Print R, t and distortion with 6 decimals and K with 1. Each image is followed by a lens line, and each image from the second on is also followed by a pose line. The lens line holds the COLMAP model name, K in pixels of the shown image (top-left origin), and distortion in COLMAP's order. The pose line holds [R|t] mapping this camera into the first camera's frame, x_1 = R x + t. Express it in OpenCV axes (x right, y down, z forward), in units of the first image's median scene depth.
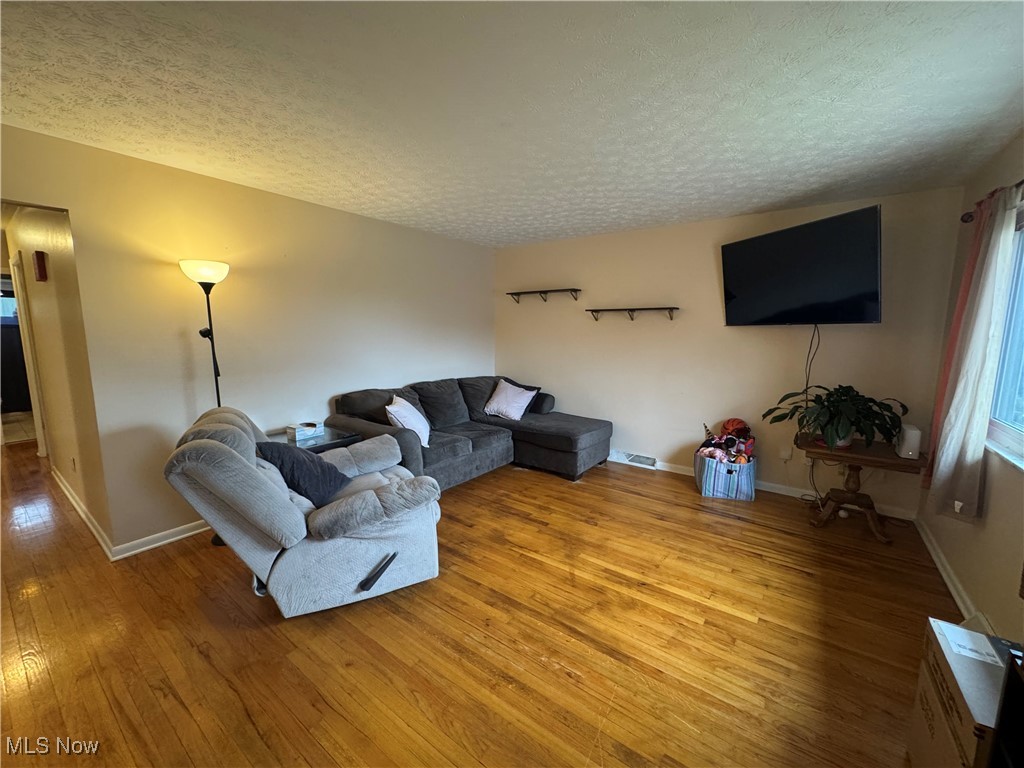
lens RADIAL K [[408.8, 0, 513.5], [0, 408.8, 383.6], [0, 0, 1]] dist [-0.002871, -0.000285]
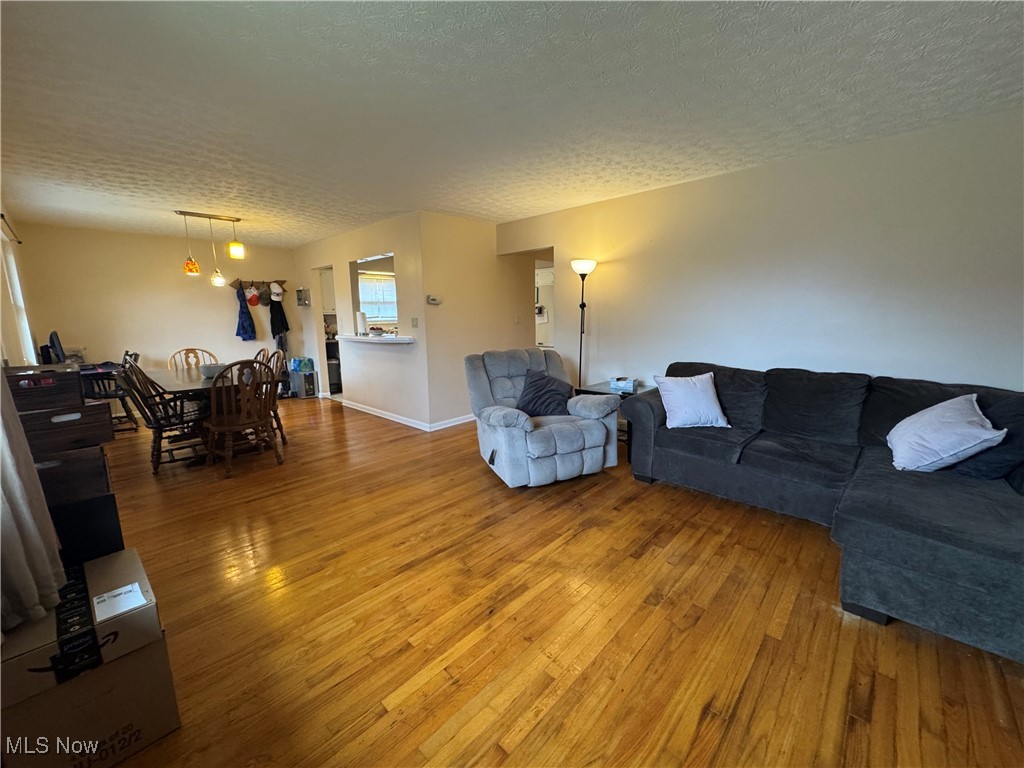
lens RADIAL K [[408.8, 0, 513.2], [0, 408.8, 383.5], [0, 0, 1]] dist [-0.002871, -0.000285]
pose [[-0.116811, 0.161621, -0.979915, 0.920674], [-0.120021, 0.977141, 0.175471, -0.077000], [0.985875, 0.138107, -0.094743, 0.955581]]
